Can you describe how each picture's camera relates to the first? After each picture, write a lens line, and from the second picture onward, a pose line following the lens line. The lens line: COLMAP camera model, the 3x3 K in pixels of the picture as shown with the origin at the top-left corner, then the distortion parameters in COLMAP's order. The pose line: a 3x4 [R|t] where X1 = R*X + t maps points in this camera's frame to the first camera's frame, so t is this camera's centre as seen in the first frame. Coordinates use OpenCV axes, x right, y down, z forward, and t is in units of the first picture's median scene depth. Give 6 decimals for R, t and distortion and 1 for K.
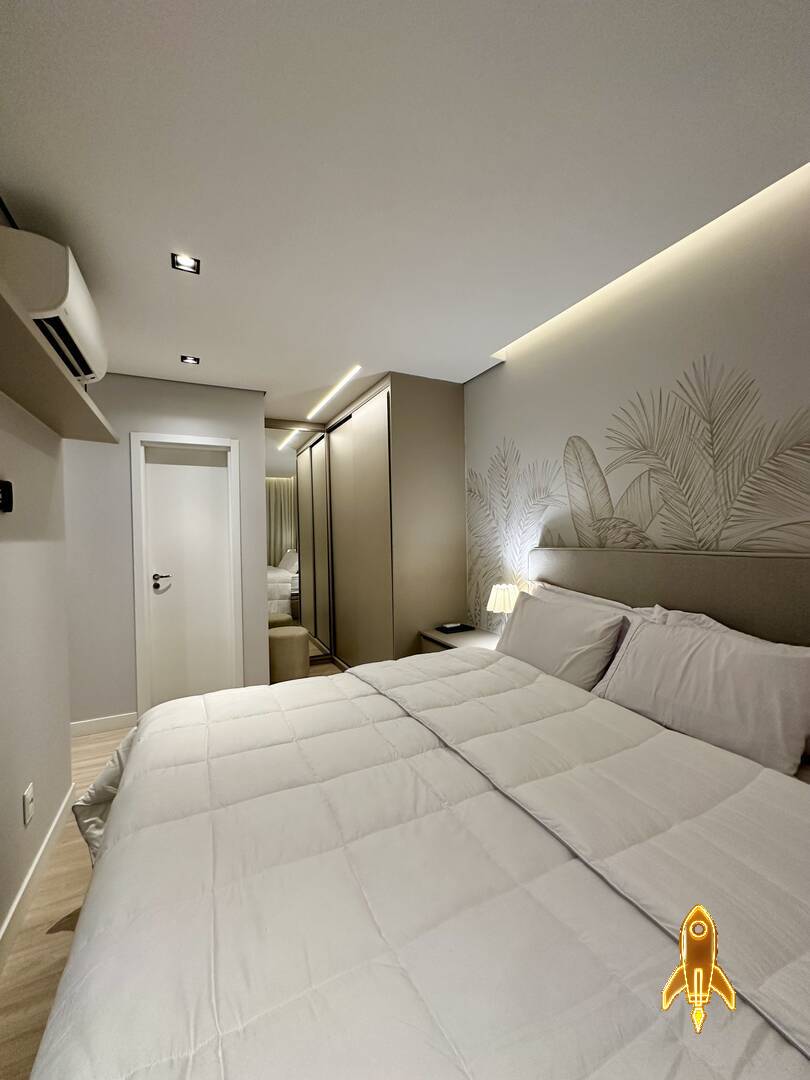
lens RADIAL K [[430.2, 0, 405.0], [0, 430.2, 540.0], [0, 0, 1]] dist [-0.000251, 0.000089]
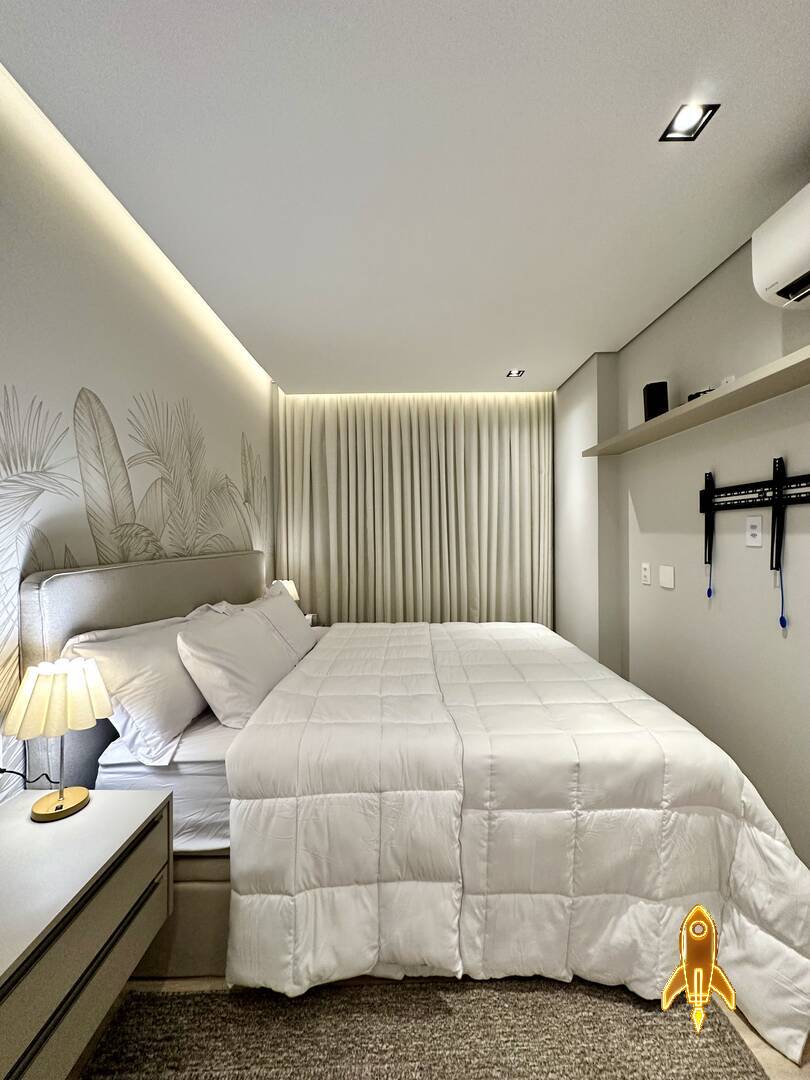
lens RADIAL K [[430.2, 0, 405.0], [0, 430.2, 540.0], [0, 0, 1]] dist [-0.000251, 0.000089]
pose [[-0.893856, 0.021581, 0.447835, -0.322506], [0.032720, 0.999317, 0.017152, -0.017902], [-0.447159, 0.029984, -0.893952, 1.456942]]
